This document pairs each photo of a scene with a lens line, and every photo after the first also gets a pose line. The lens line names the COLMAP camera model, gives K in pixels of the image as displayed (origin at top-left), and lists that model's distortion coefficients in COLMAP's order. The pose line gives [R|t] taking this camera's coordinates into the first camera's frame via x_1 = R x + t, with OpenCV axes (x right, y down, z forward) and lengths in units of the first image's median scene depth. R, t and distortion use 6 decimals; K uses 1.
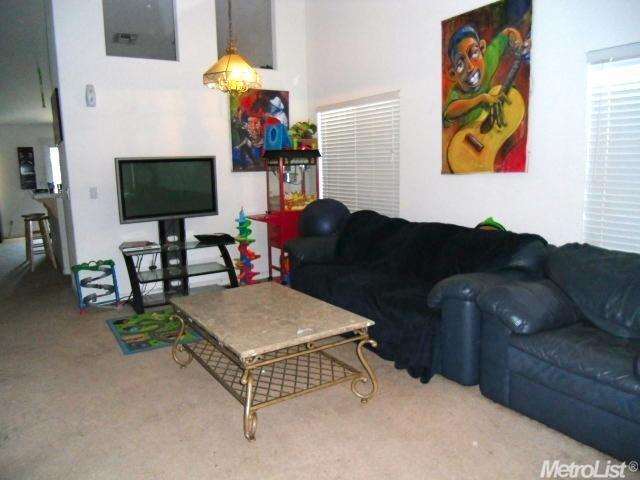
lens RADIAL K [[487.6, 0, 320.0], [0, 487.6, 240.0], [0, 0, 1]] dist [-0.040092, -0.002670]
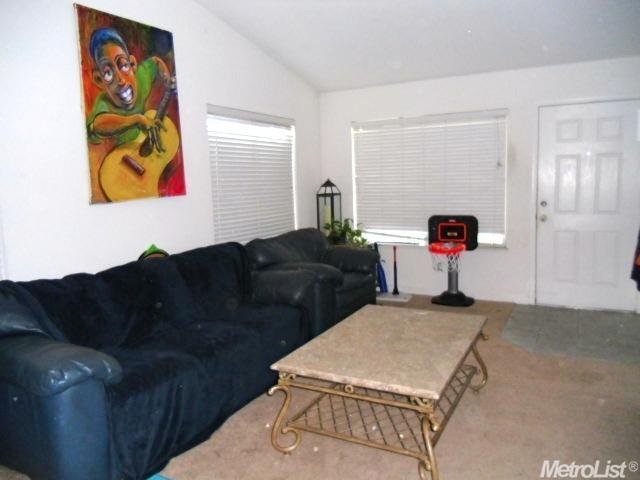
lens RADIAL K [[487.6, 0, 320.0], [0, 487.6, 240.0], [0, 0, 1]] dist [-0.040092, -0.002670]
pose [[-0.480153, -0.075534, 0.873927, -0.661812], [0.171790, 0.968896, 0.178127, -0.173416], [-0.860199, 0.235660, -0.452242, 1.177137]]
